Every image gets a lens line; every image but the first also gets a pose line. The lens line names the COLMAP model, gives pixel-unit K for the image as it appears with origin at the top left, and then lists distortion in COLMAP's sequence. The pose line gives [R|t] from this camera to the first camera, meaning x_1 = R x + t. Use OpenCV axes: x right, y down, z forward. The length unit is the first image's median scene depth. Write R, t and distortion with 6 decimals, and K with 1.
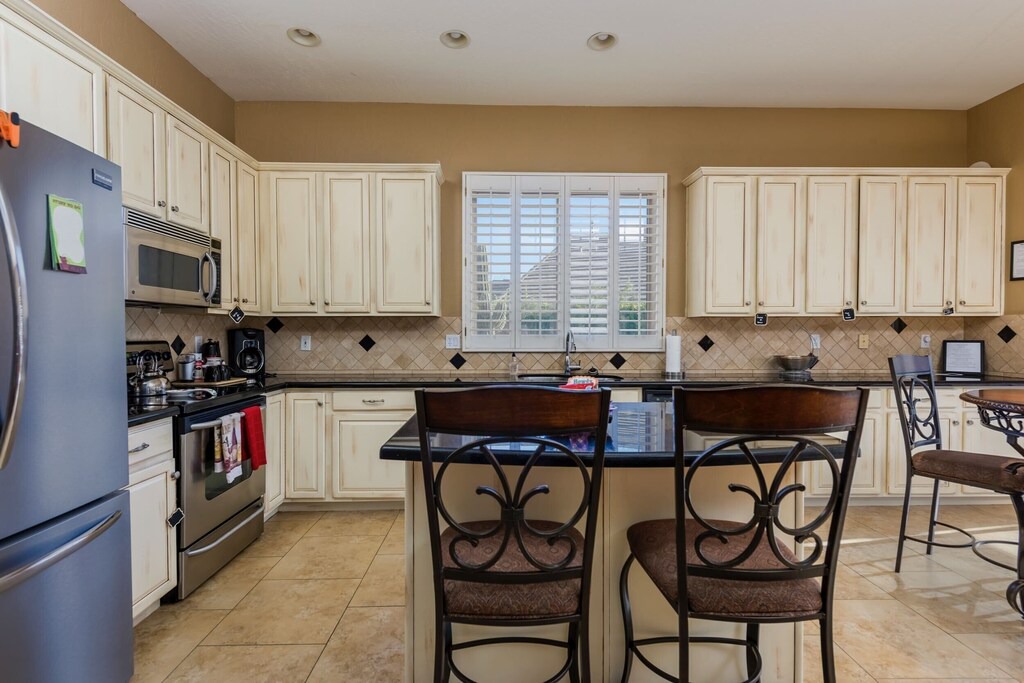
lens RADIAL K [[479.6, 0, 512.0], [0, 479.6, 341.5], [0, 0, 1]] dist [0.007428, -0.001323]
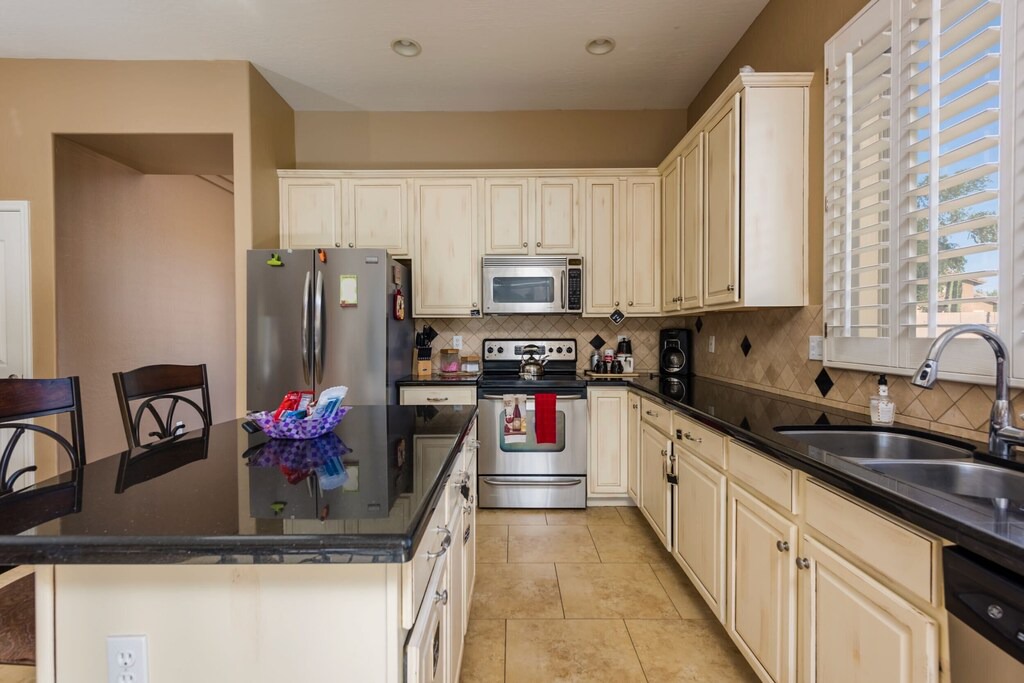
lens RADIAL K [[479.6, 0, 512.0], [0, 479.6, 341.5], [0, 0, 1]] dist [0.007428, -0.001323]
pose [[-0.035382, 0.018609, -0.999201, 0.552195], [-0.016345, 0.999682, 0.019197, -0.014973], [0.999240, 0.017011, -0.035067, 0.768604]]
